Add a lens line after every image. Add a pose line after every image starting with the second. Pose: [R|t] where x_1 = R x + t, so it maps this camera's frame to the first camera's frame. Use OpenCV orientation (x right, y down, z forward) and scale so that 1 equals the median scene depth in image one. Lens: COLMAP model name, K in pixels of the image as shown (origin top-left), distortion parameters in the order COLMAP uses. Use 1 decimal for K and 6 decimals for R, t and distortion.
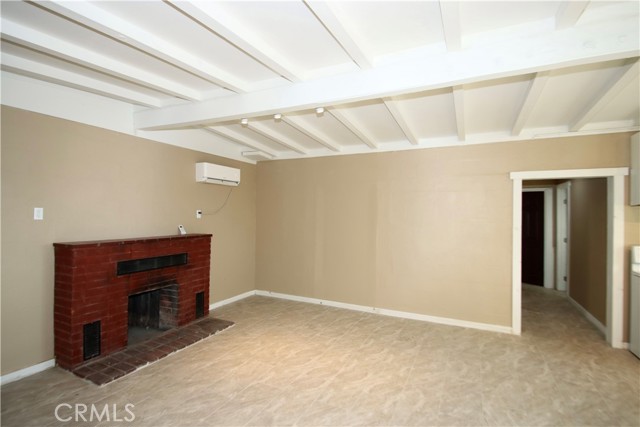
lens RADIAL K [[318.8, 0, 317.3], [0, 318.8, 214.5], [0, 0, 1]] dist [-0.024744, -0.000811]
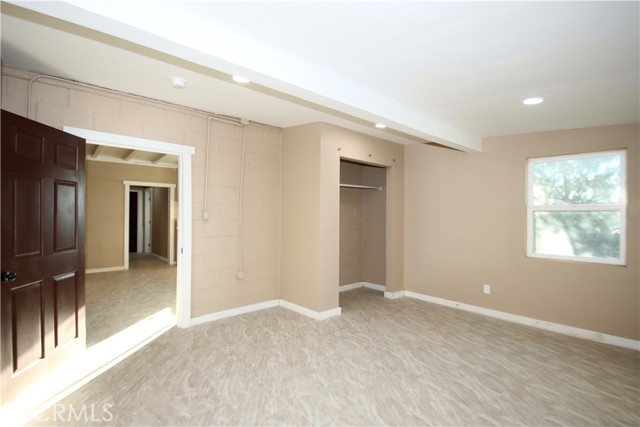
lens RADIAL K [[318.8, 0, 319.1], [0, 318.8, 215.6], [0, 0, 1]] dist [-0.024744, -0.000811]
pose [[0.392132, 0.000838, 0.919909, -0.673050], [-0.007715, 0.999967, 0.002377, 0.060030], [-0.919877, -0.008029, 0.392125, -0.816984]]
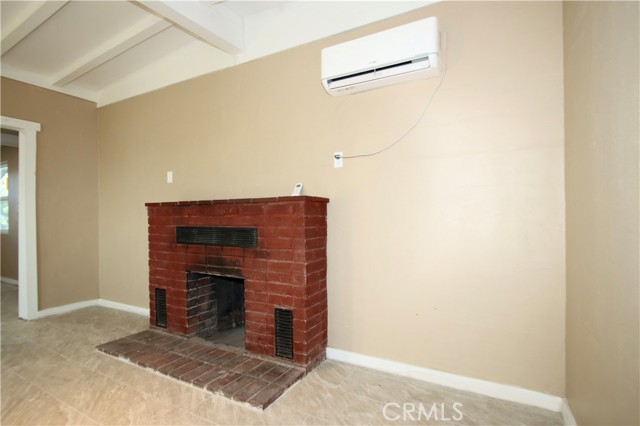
lens RADIAL K [[318.8, 0, 320.4], [0, 318.8, 215.1], [0, 0, 1]] dist [-0.024744, -0.000811]
pose [[-0.035835, -0.008880, -0.999318, 0.161531], [0.001621, 0.999959, -0.008944, 0.111266], [0.999356, -0.001940, -0.035819, 1.219122]]
